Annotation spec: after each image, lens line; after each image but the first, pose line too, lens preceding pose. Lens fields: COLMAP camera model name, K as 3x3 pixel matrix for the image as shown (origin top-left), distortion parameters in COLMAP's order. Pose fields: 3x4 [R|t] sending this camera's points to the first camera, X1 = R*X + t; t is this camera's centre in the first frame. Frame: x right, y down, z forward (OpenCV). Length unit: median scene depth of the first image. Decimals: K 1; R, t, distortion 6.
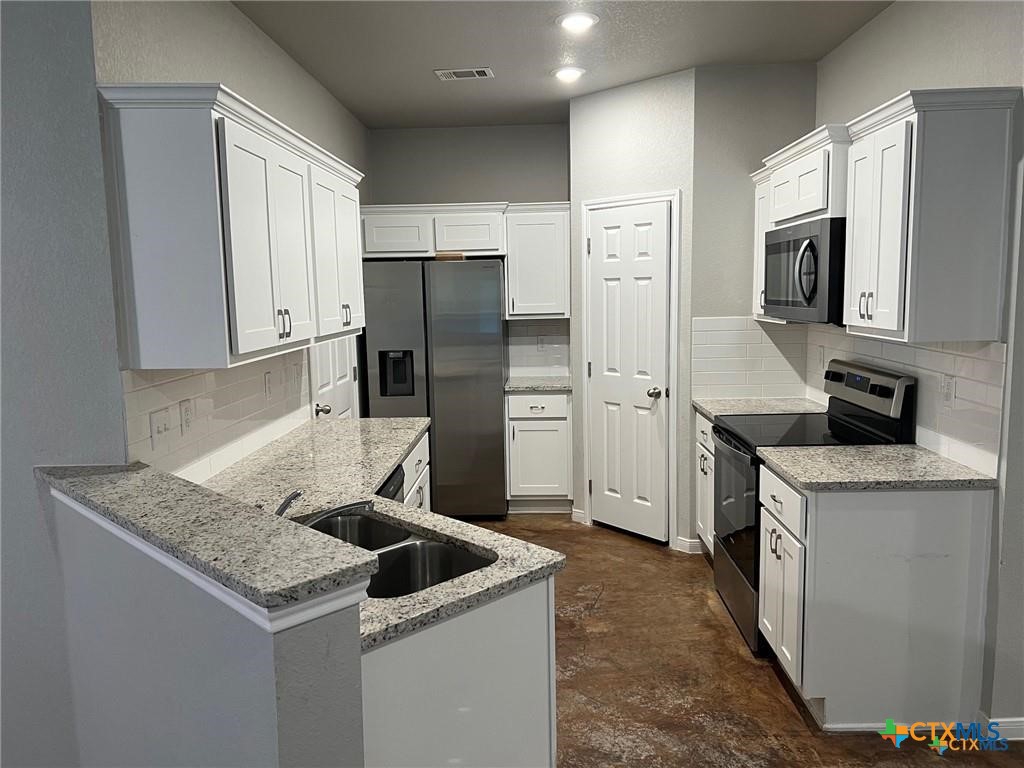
lens RADIAL K [[771.5, 0, 543.1], [0, 771.5, 381.9], [0, 0, 1]] dist [0.033506, -0.008594]
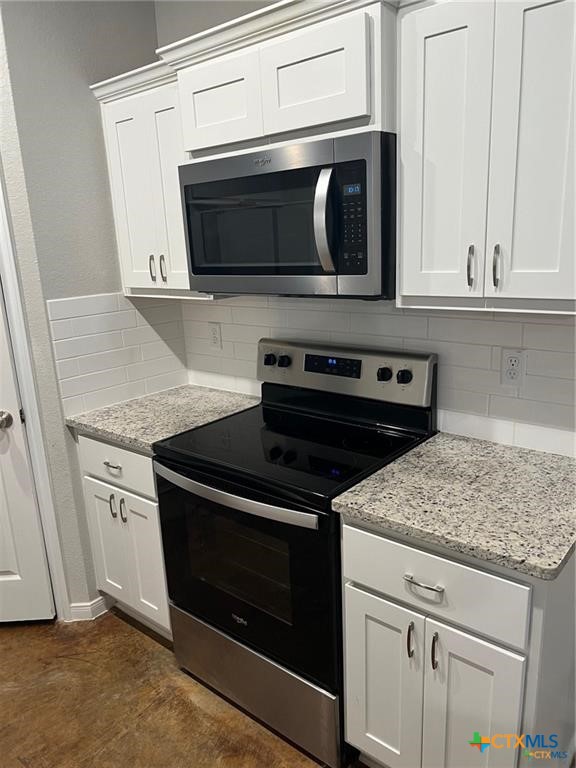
lens RADIAL K [[578.6, 0, 269.6], [0, 578.6, 393.8], [0, 0, 1]] dist [0.033506, -0.008594]
pose [[0.655876, -0.208614, 0.725470, -0.070049], [0.126921, 0.977849, 0.166442, -0.071647], [-0.744122, -0.017087, 0.667825, 0.586401]]
